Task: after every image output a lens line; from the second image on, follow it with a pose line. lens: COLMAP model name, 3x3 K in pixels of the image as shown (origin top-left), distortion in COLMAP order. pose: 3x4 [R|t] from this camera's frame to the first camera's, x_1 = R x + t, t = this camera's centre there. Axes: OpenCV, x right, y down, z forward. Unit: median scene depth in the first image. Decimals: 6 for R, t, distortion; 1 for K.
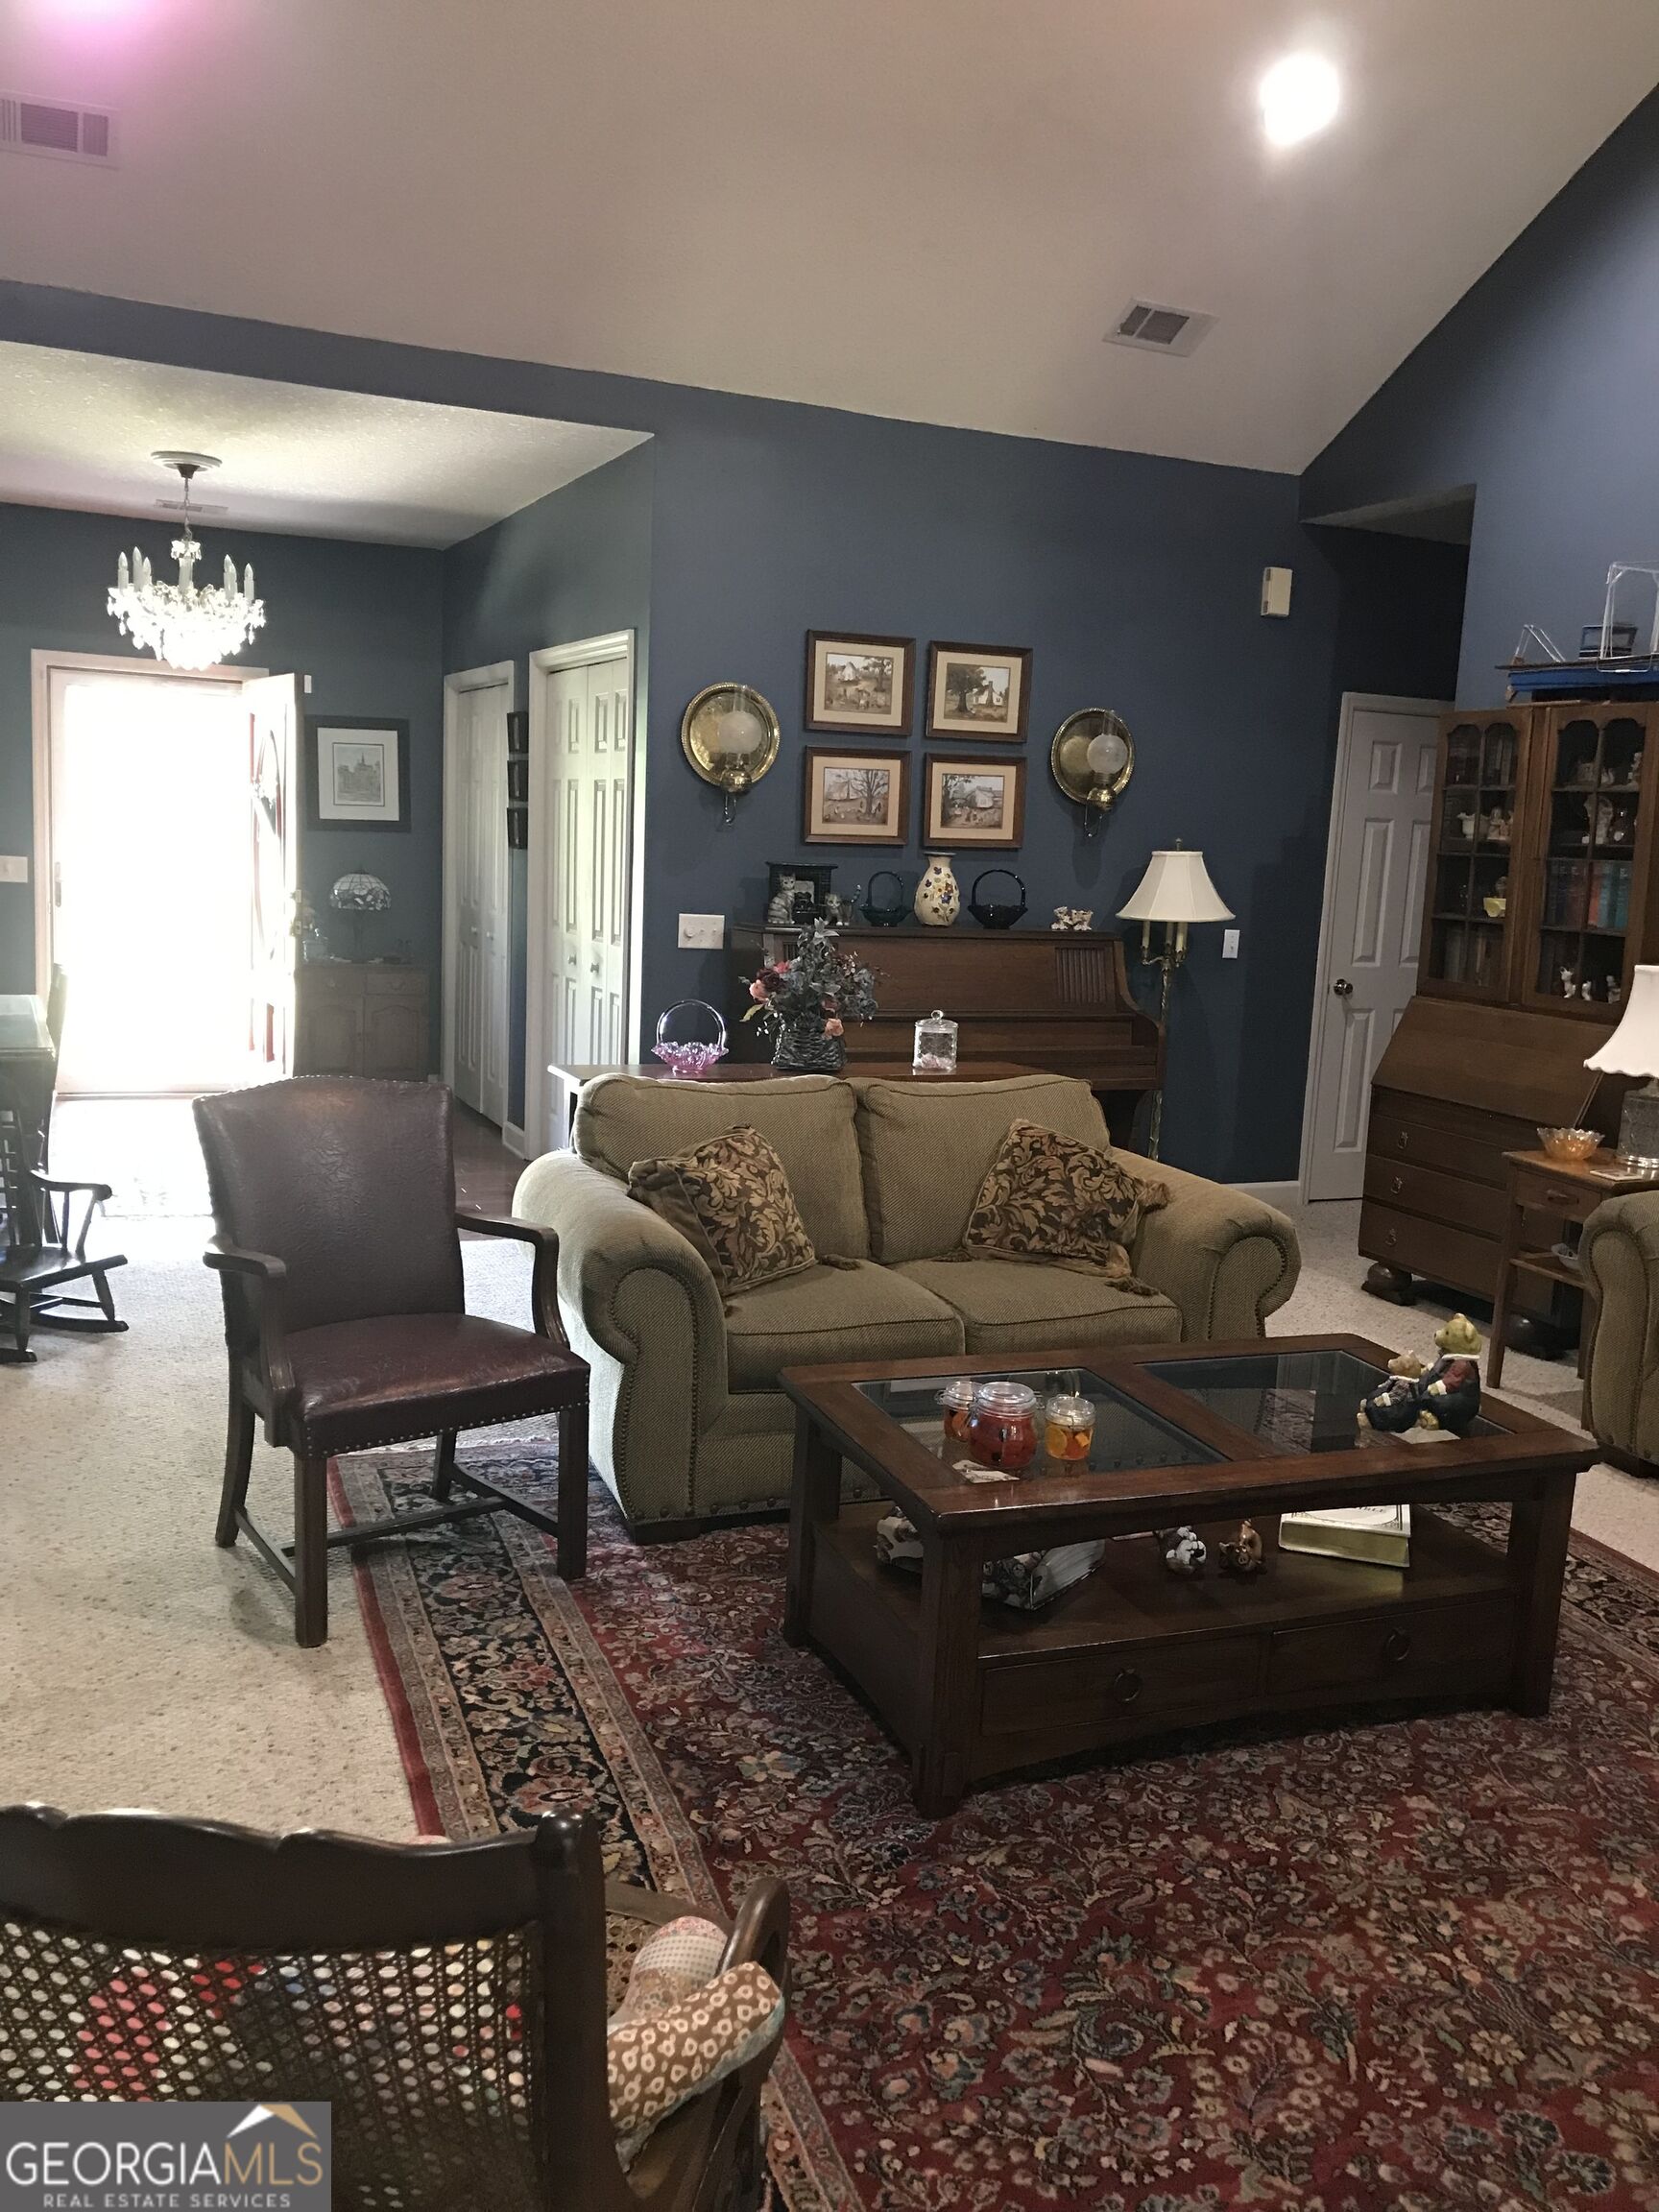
lens RADIAL K [[1830.4, 0, 829.0], [0, 1830.4, 1092.5], [0, 0, 1]] dist [0.054325, -0.078412]
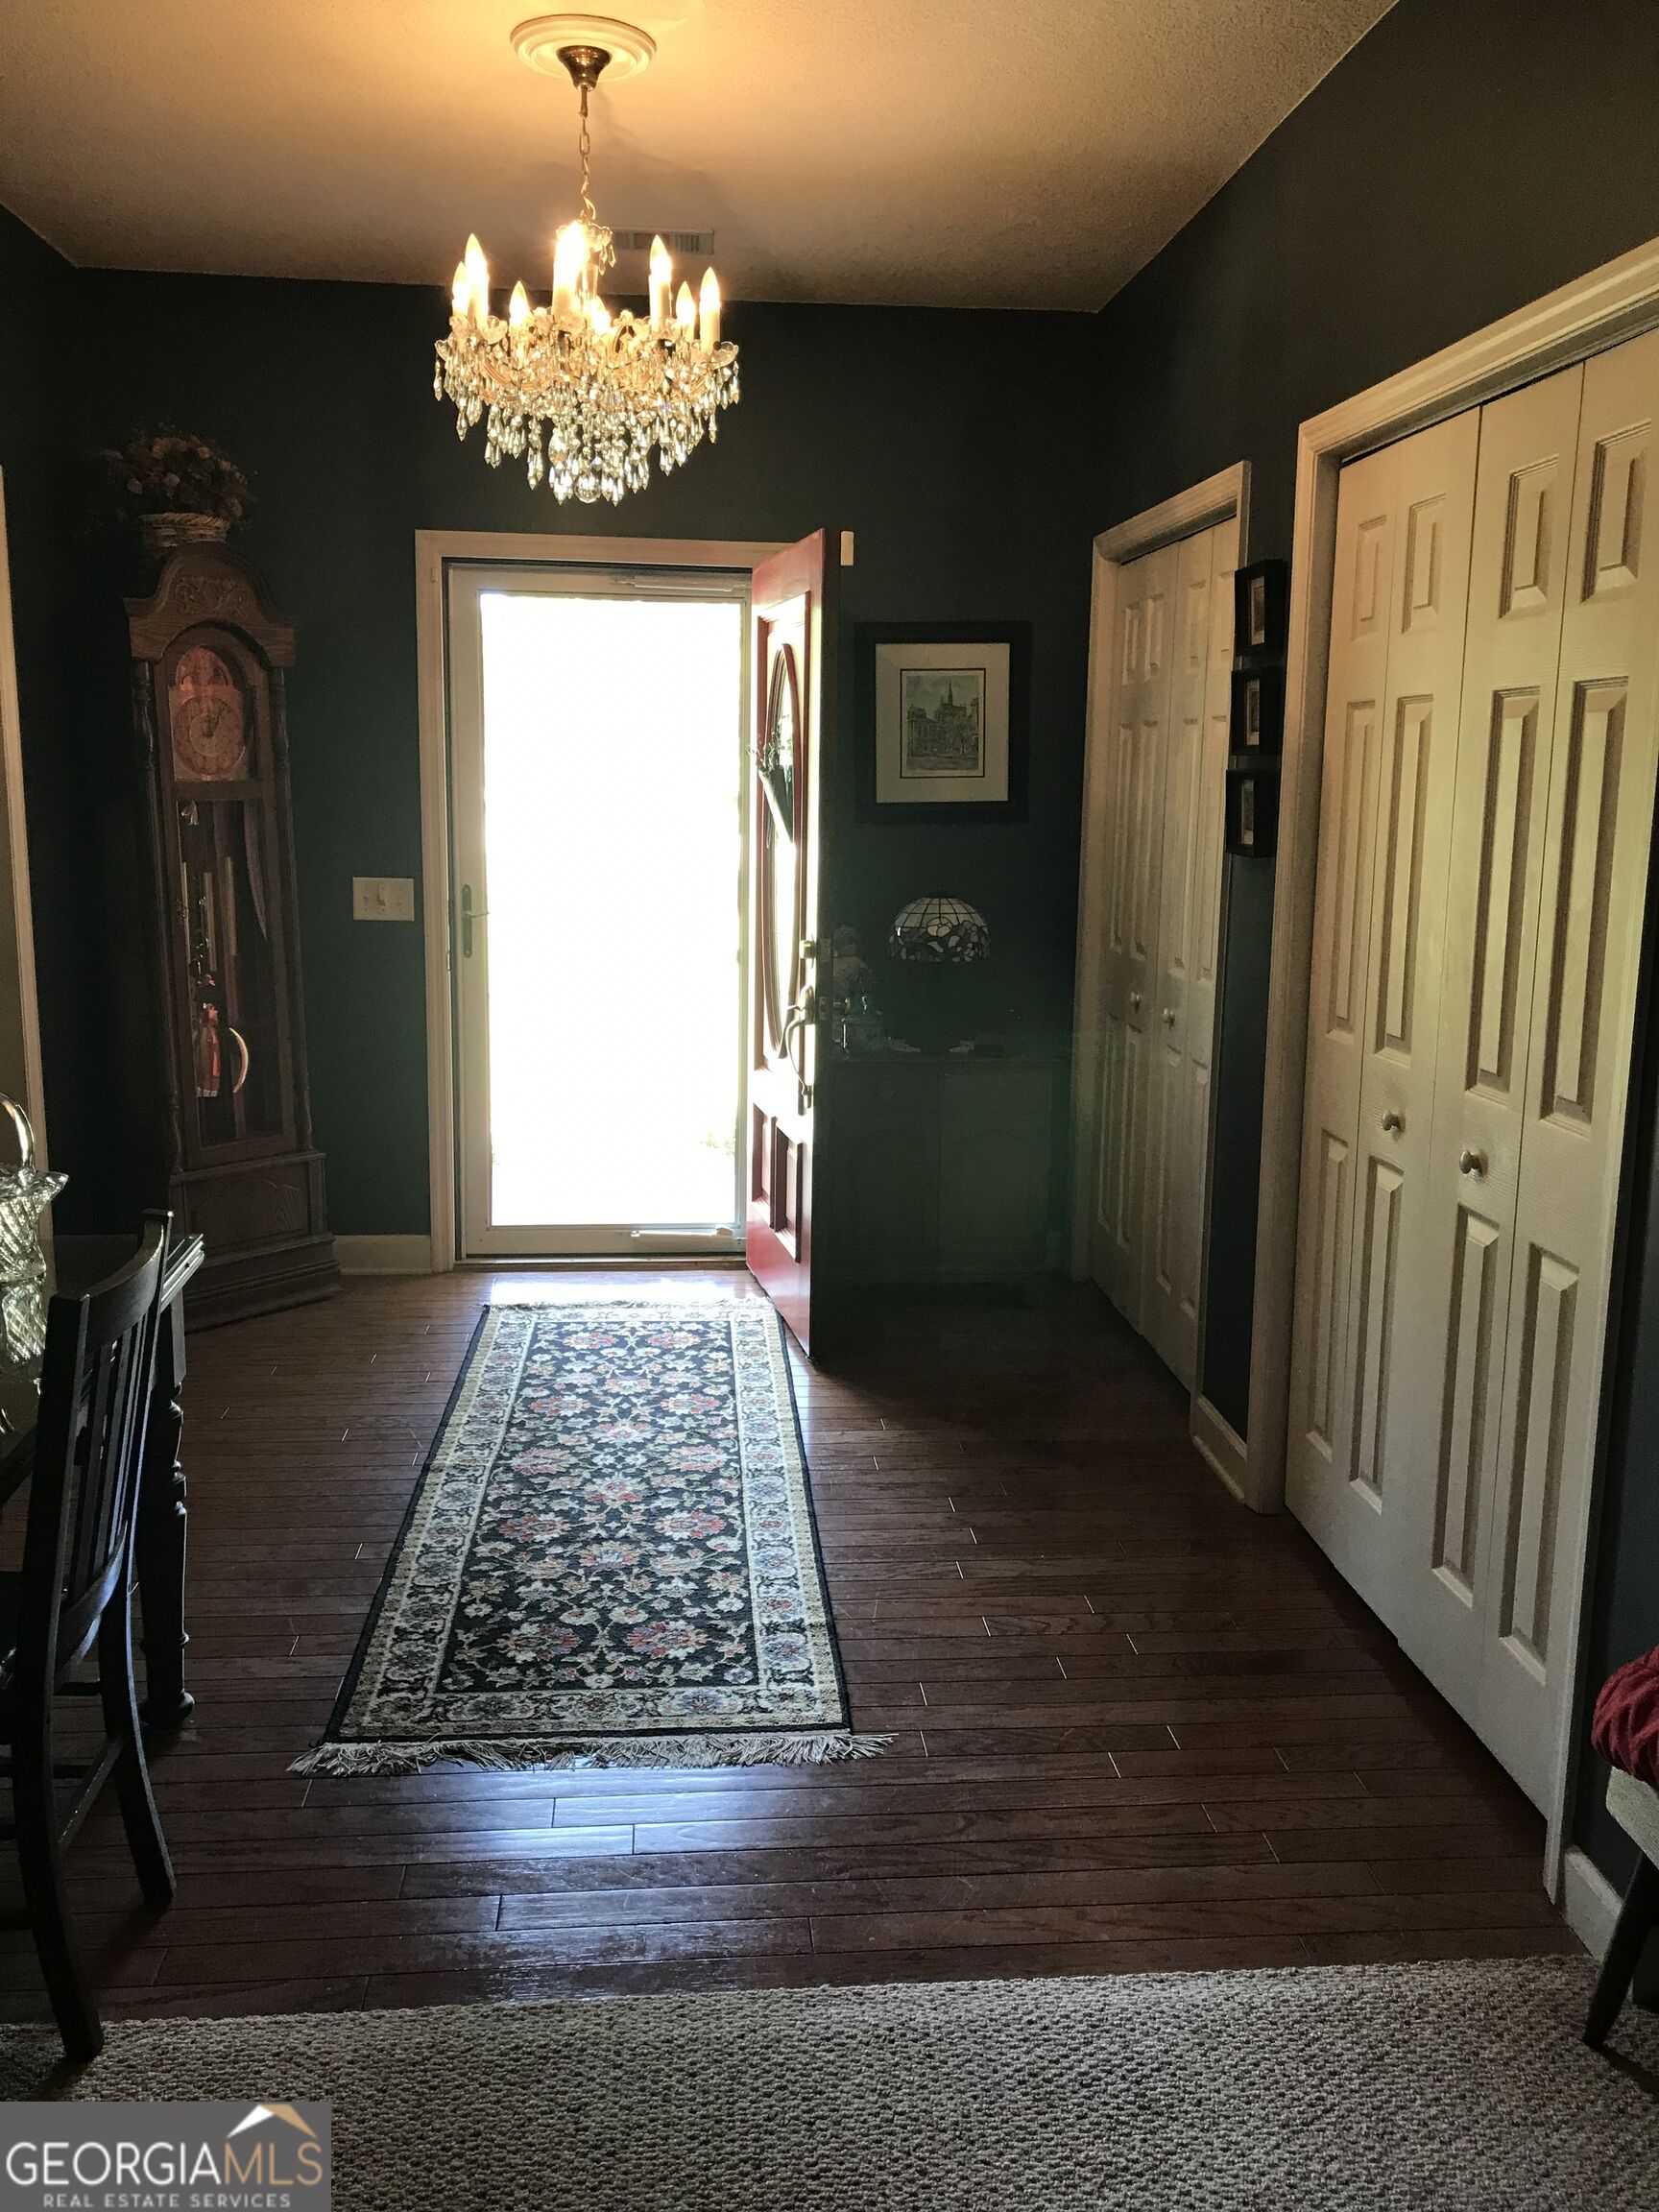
lens RADIAL K [[1830.4, 0, 840.4], [0, 1830.4, 1105.7], [0, 0, 1]] dist [0.054325, -0.078412]
pose [[0.947777, 0.025292, -0.317928, -0.109592], [-0.017385, 0.999466, 0.027683, -0.074549], [0.318459, -0.020710, 0.947711, 0.483397]]
